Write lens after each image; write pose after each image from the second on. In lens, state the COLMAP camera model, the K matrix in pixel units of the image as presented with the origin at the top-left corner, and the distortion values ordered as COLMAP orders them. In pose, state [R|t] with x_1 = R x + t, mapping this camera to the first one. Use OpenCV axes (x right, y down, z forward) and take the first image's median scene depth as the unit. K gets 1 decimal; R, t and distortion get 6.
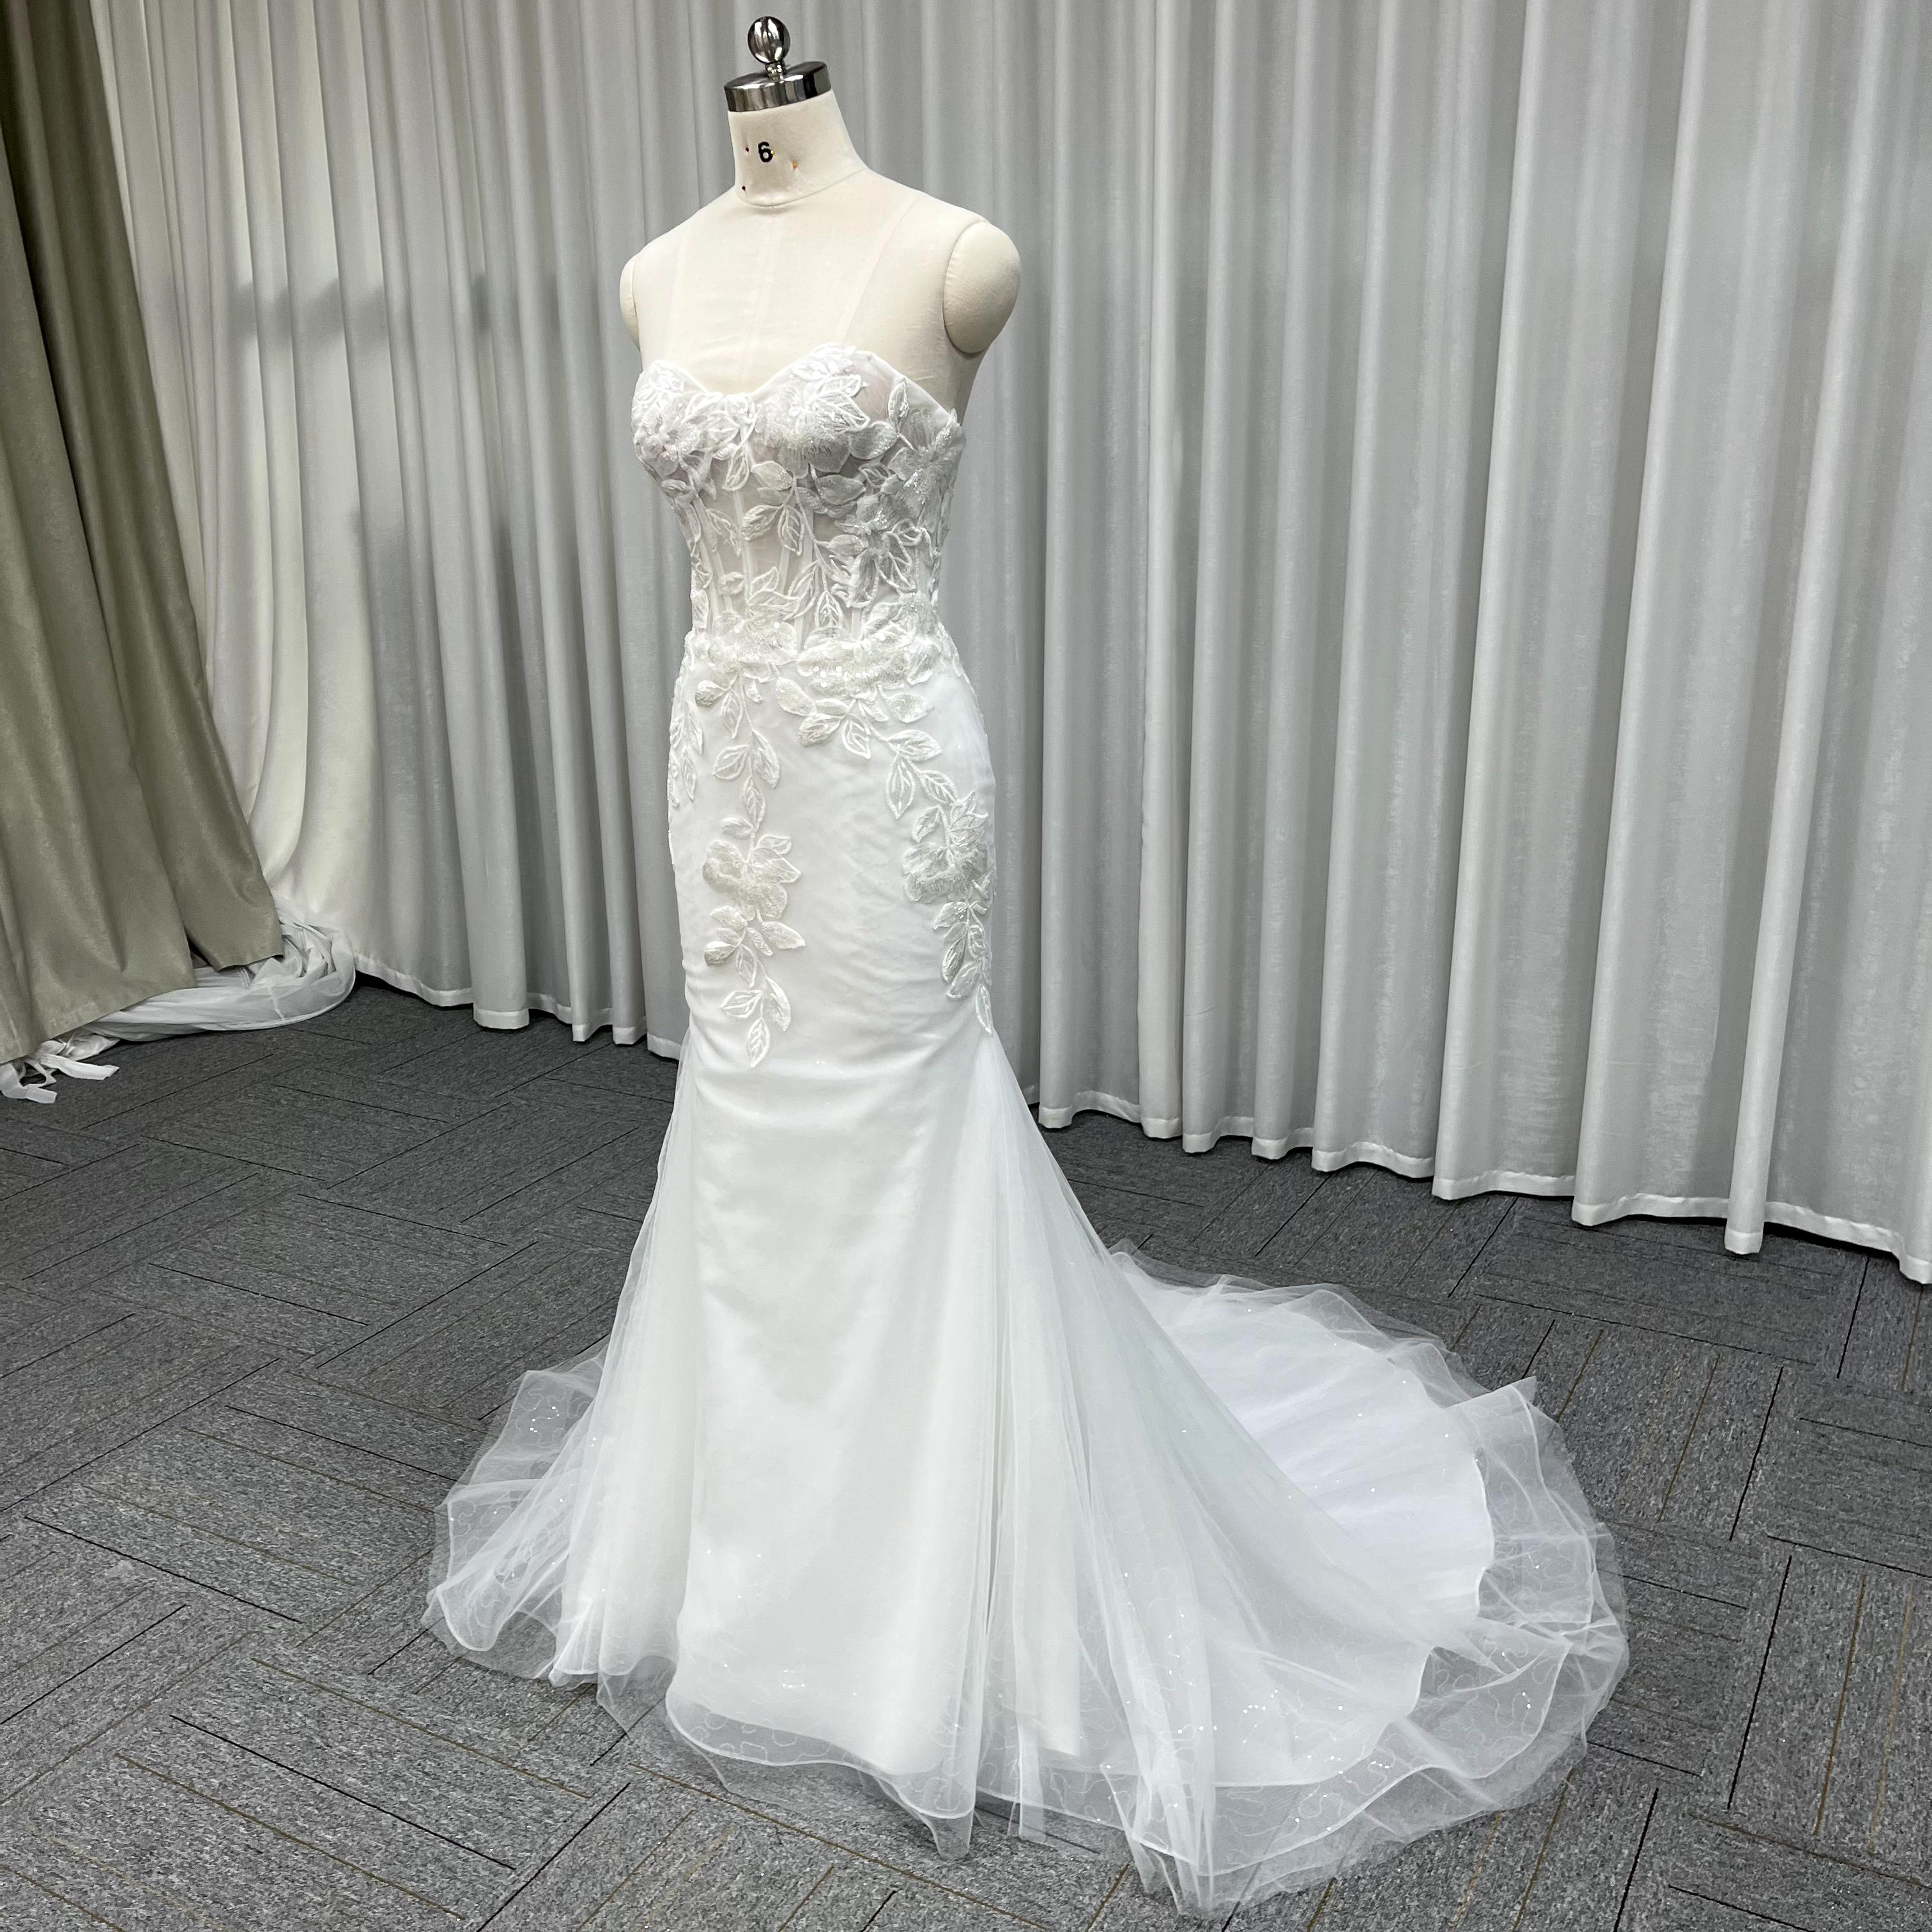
lens RADIAL K [[1974.4, 0, 962.7], [0, 1974.4, 967.9], [0, 0, 1]] dist [0.029976, 0.000000]
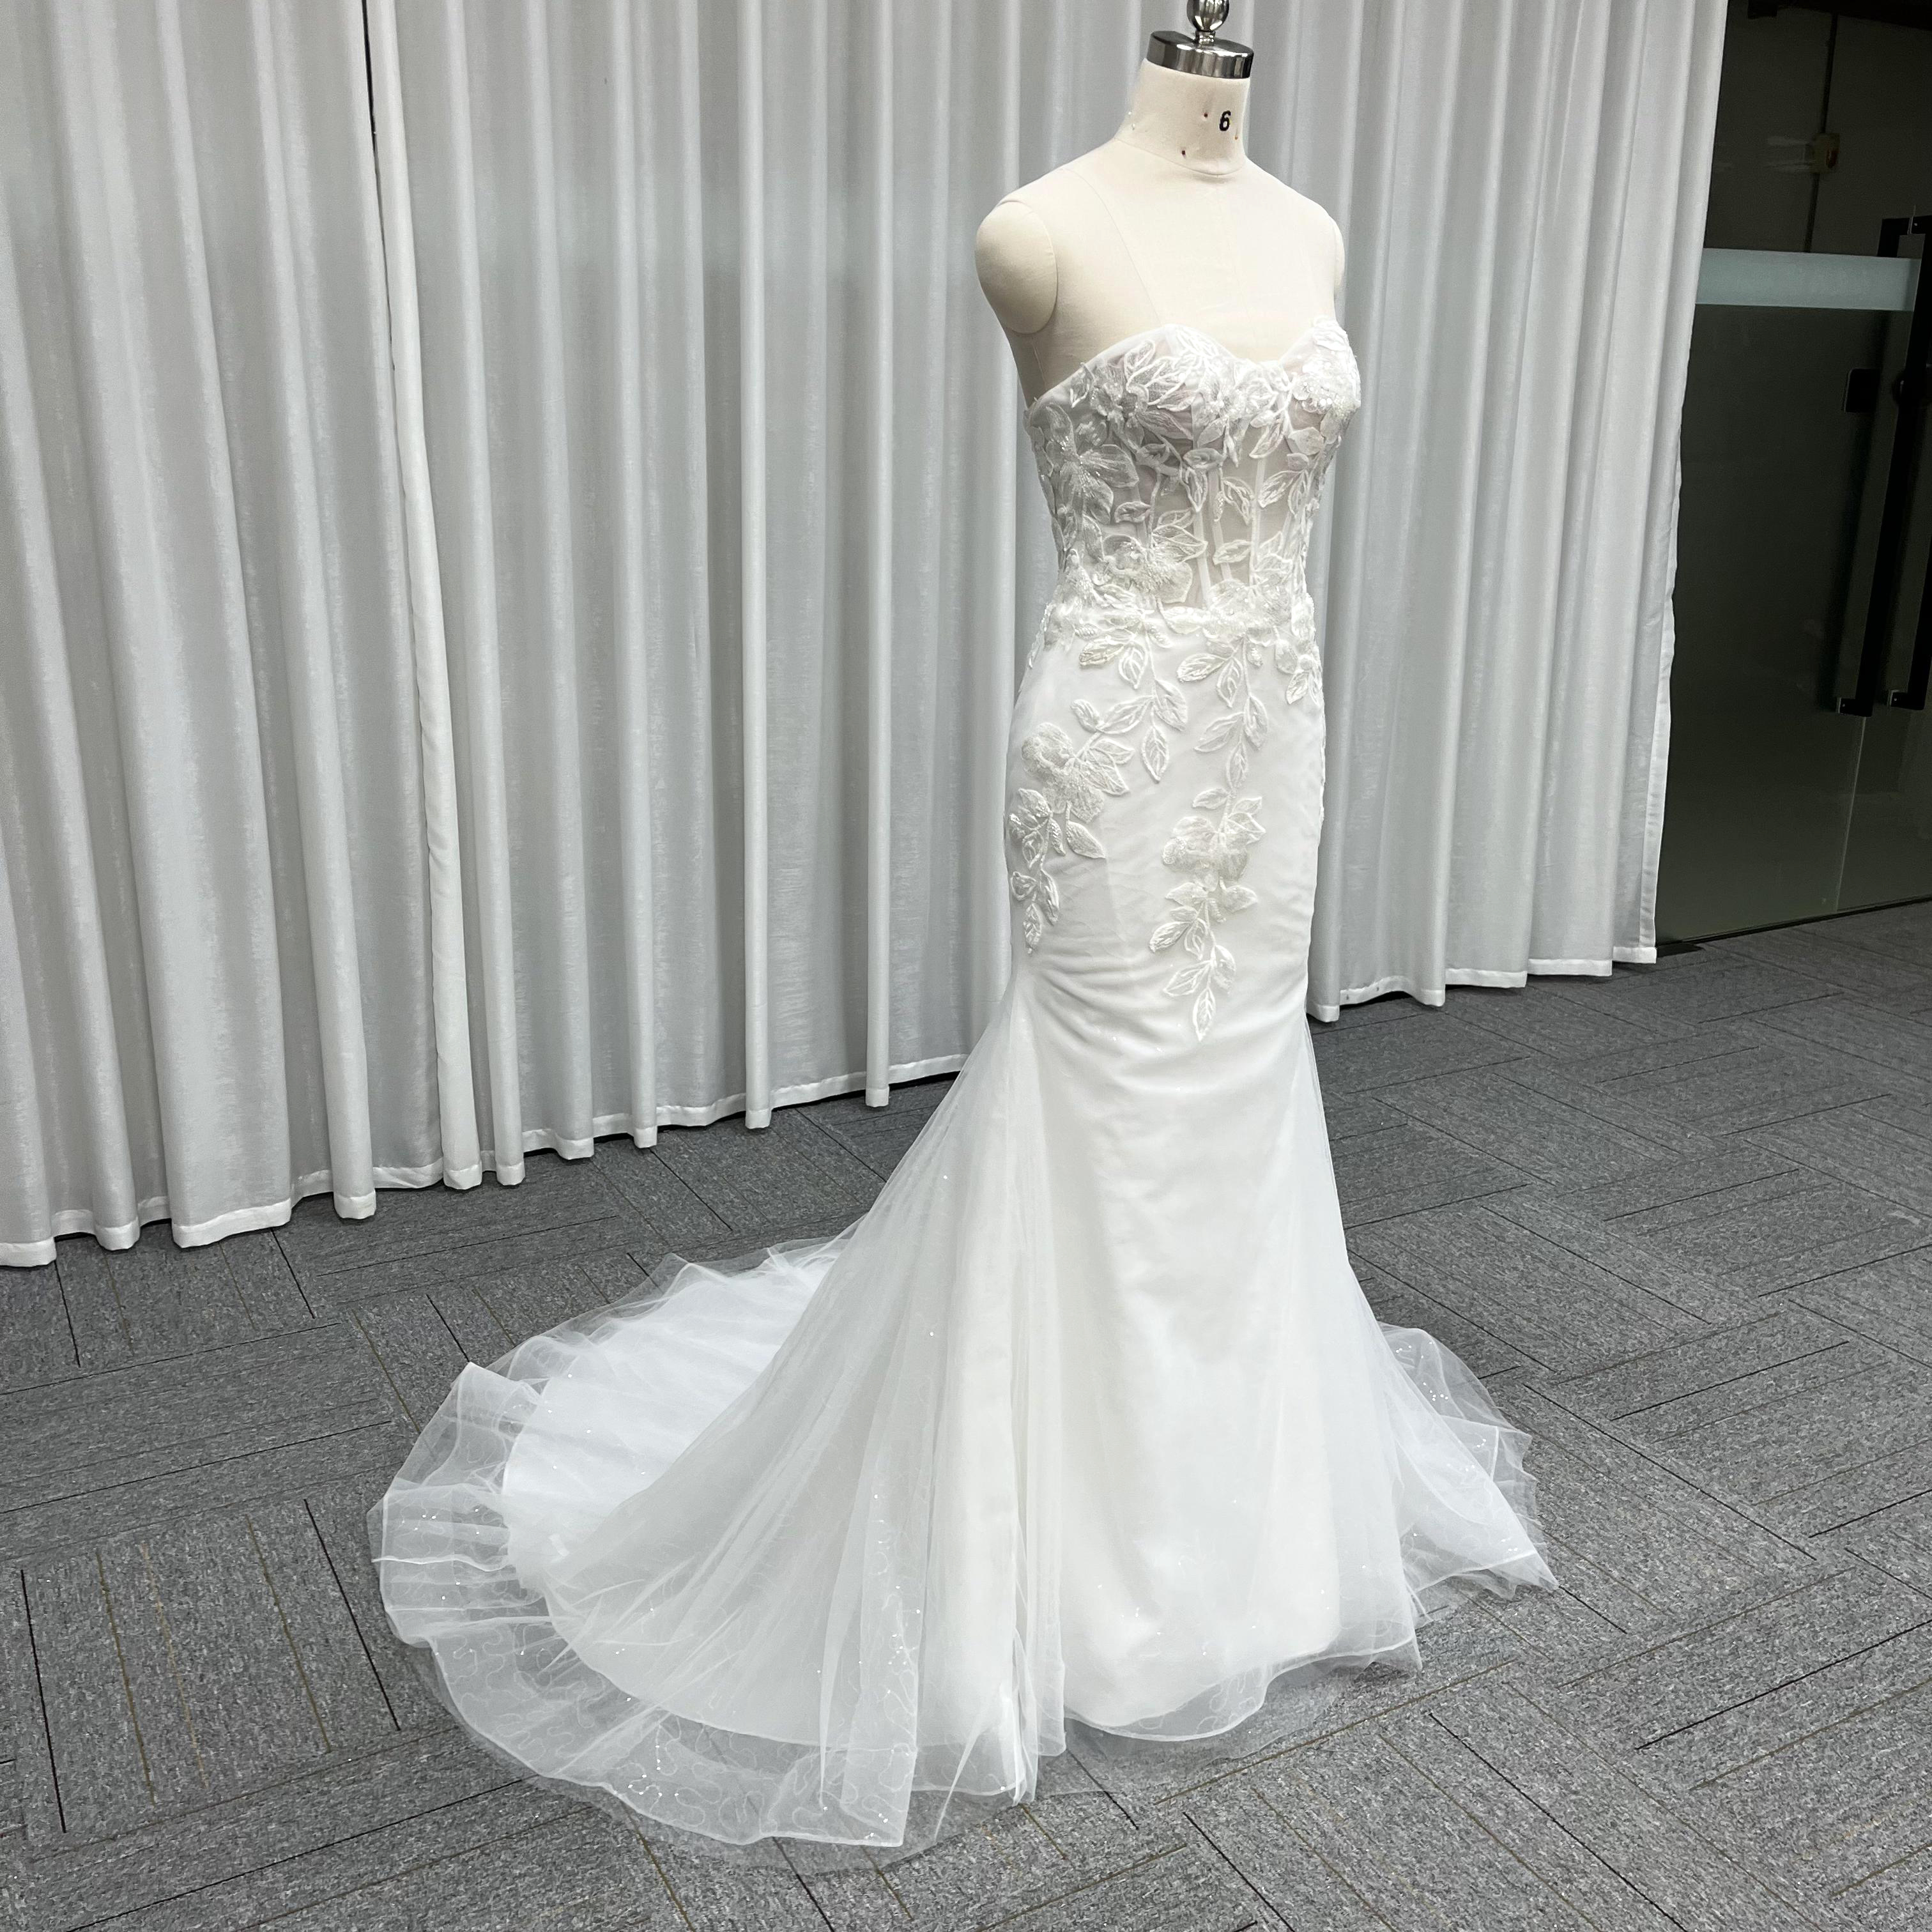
lens RADIAL K [[1974.4, 0, 961.4], [0, 1974.4, 991.5], [0, 0, 1]] dist [0.029976, 0.000000]
pose [[0.515944, -0.235780, 0.823535, -0.989808], [0.227537, 0.964560, 0.133604, -0.135101], [-0.825850, 0.118452, 0.551308, 0.545076]]
